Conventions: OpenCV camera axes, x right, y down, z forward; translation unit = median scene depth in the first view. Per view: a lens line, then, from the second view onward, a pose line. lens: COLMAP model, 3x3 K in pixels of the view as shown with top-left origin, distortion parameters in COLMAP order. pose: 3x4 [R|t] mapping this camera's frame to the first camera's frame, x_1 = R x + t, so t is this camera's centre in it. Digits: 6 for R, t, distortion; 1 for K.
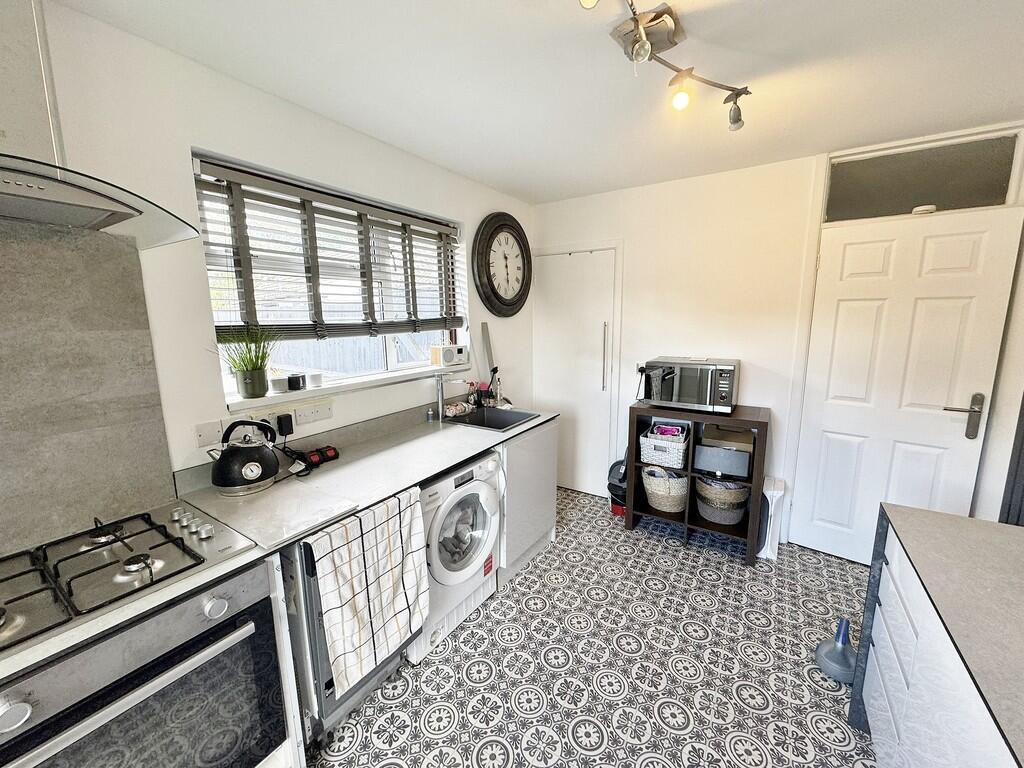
lens RADIAL K [[408.4, 0, 507.7], [0, 408.4, 382.4], [0, 0, 1]] dist [-0.002142, 0.000143]
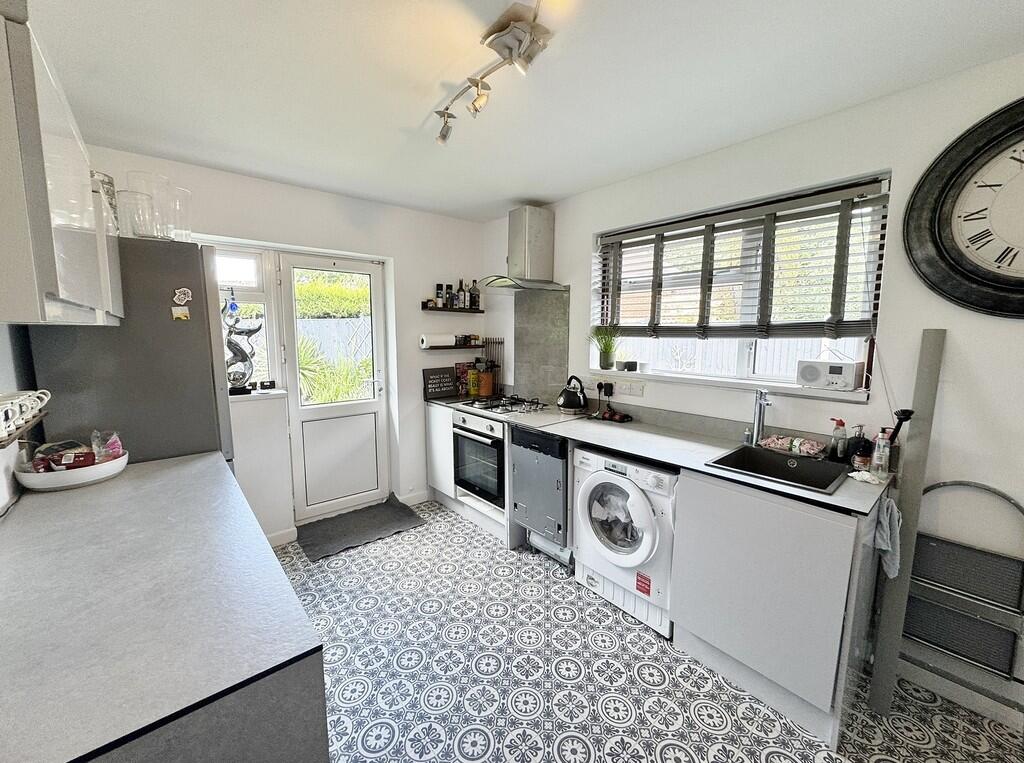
lens RADIAL K [[408.4, 0, 514.0], [0, 408.4, 382.6], [0, 0, 1]] dist [-0.002142, 0.000143]
pose [[-0.281493, 0.132161, -0.950418, 0.961309], [-0.155812, 0.971029, 0.181175, -0.137209], [0.946828, 0.199086, -0.252746, 0.962837]]
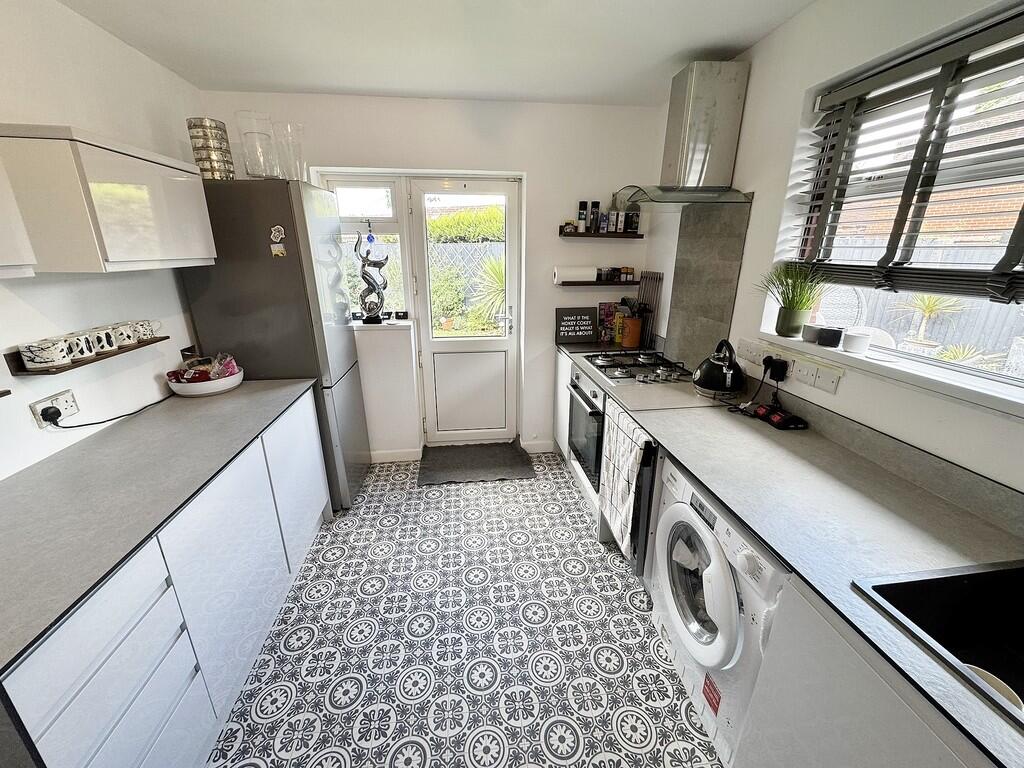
lens RADIAL K [[408.4, 0, 511.5], [0, 408.4, 383.6], [0, 0, 1]] dist [-0.002142, 0.000143]
pose [[-0.764944, 0.211901, -0.608242, 0.488574], [-0.097977, 0.895063, 0.435043, -0.207594], [0.636601, 0.392378, -0.663912, 1.150143]]
